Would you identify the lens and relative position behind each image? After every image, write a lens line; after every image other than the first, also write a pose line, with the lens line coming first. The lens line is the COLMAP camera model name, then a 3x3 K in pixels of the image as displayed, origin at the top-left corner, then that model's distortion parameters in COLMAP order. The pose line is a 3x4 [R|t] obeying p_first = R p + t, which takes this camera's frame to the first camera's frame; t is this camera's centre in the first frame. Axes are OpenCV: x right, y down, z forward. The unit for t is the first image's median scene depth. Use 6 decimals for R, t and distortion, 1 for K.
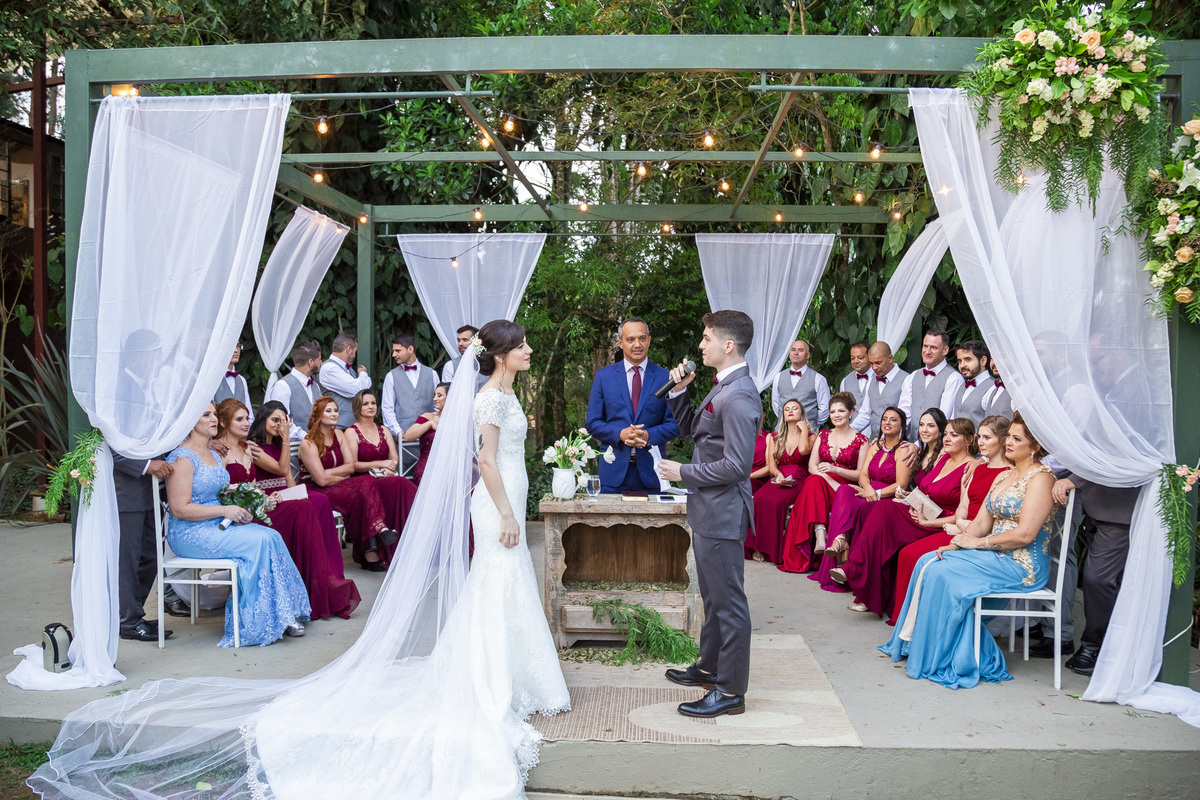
lens RADIAL K [[920.1, 0, 600.0], [0, 920.1, 400.0], [0, 0, 1]] dist [-0.090066, 0.046856]
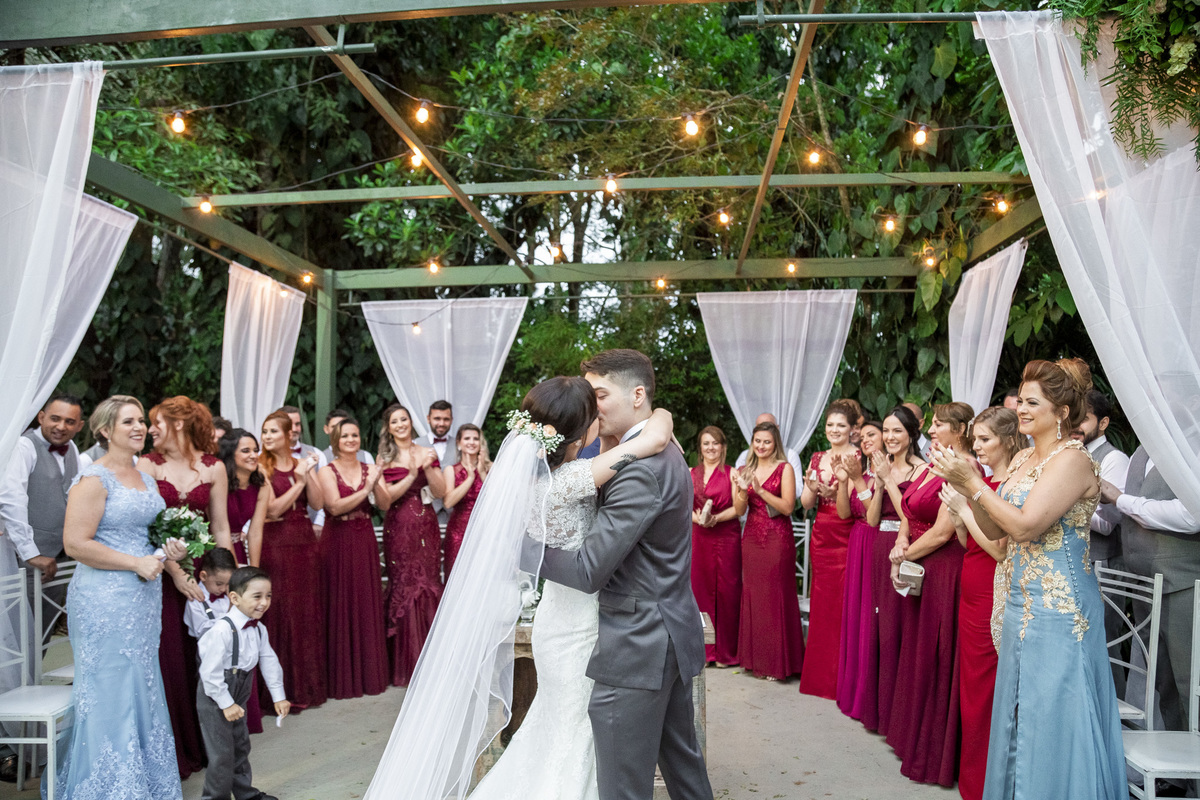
lens RADIAL K [[920.1, 0, 600.0], [0, 920.1, 400.0], [0, 0, 1]] dist [-0.090066, 0.046856]
pose [[0.999645, -0.019436, -0.018200, 0.063859], [0.017627, 0.995343, -0.094769, 0.004376], [0.019957, 0.094414, 0.995333, 0.338618]]
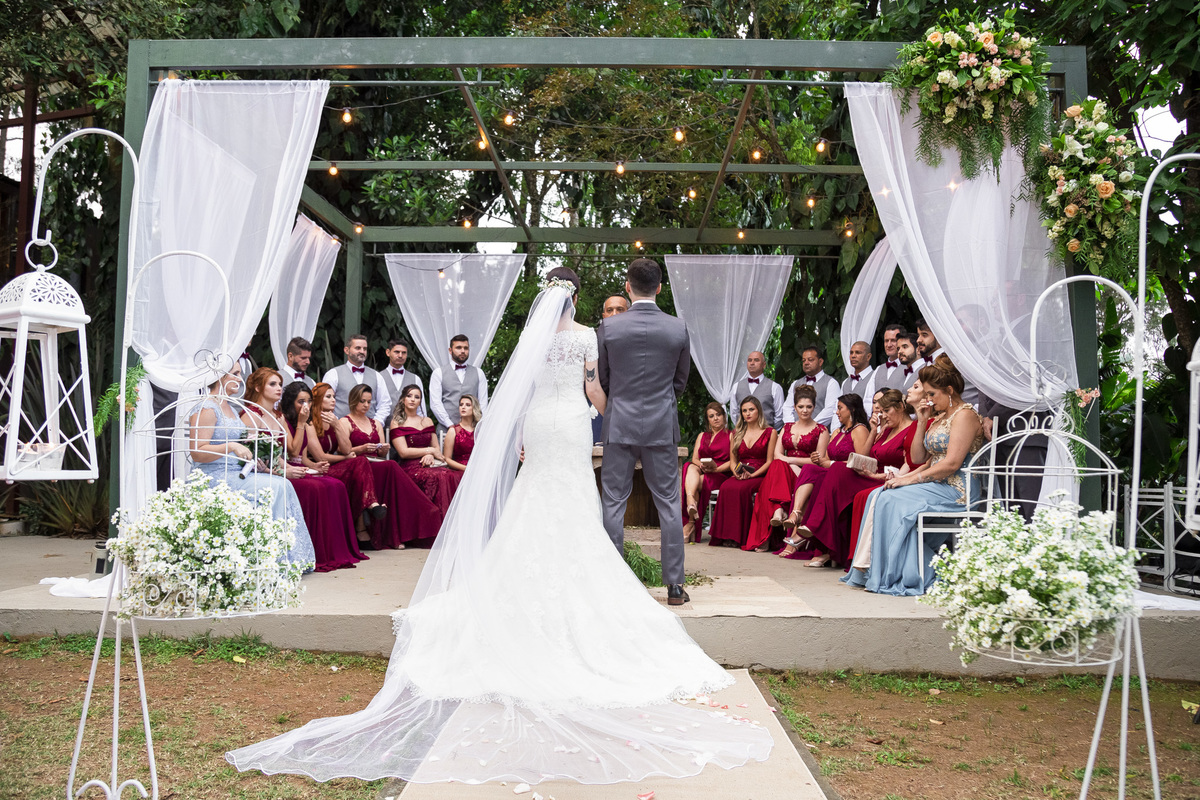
lens RADIAL K [[923.0, 0, 615.6], [0, 923.0, 359.5], [0, 0, 1]] dist [-0.105342, 0.100480]
pose [[0.998650, 0.000885, 0.051942, -0.026424], [0.004845, 0.993911, -0.110080, 0.152094], [-0.051723, 0.110183, 0.992565, -0.150563]]
